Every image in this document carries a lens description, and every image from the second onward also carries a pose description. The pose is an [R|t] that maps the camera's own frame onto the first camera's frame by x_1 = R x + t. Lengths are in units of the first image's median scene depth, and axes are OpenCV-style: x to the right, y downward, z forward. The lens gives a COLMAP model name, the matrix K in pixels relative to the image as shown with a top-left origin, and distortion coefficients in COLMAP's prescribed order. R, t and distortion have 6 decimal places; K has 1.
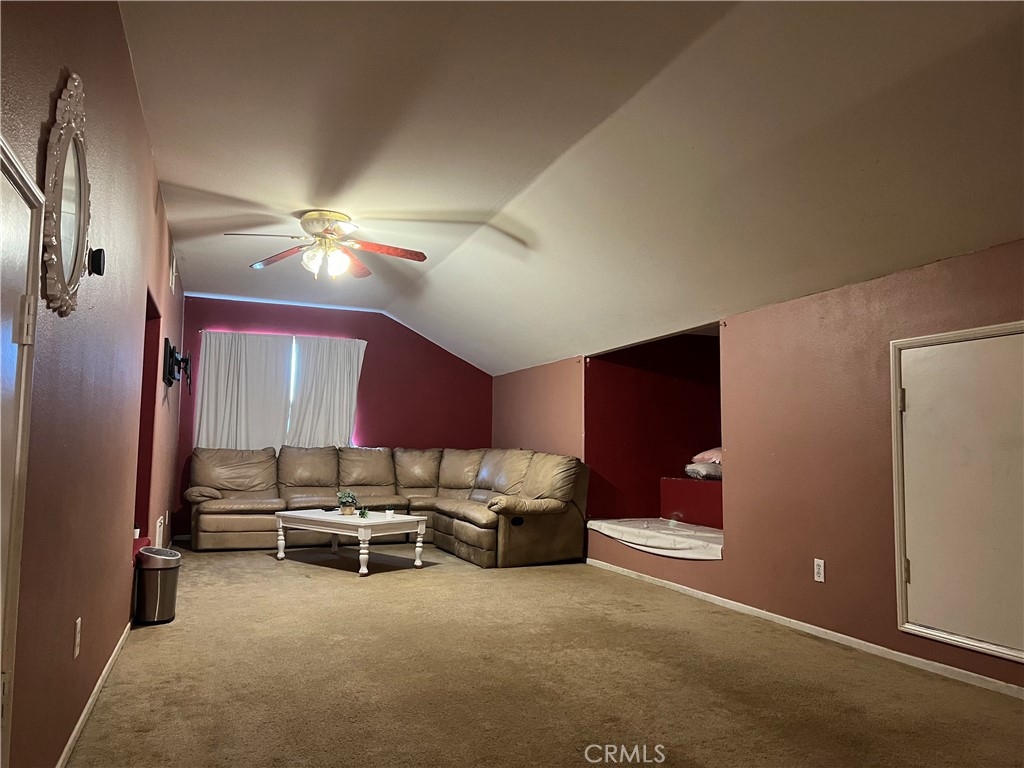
lens RADIAL K [[770.4, 0, 512.0], [0, 770.4, 383.8], [0, 0, 1]] dist [0.002328, -0.000694]
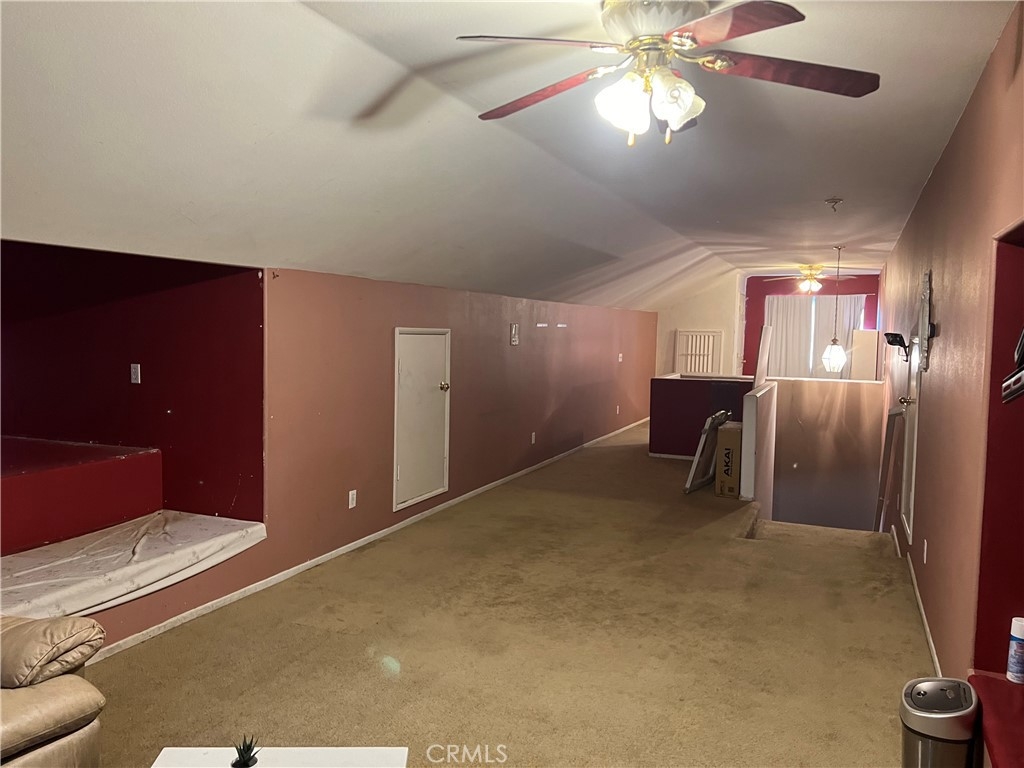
lens RADIAL K [[770.4, 0, 511.1], [0, 770.4, 384.0], [0, 0, 1]] dist [0.002328, -0.000694]
pose [[-0.727326, -0.046711, 0.684700, -0.646647], [-0.061442, 0.998107, 0.002825, 0.033400], [-0.683536, -0.040014, -0.728819, 1.746699]]
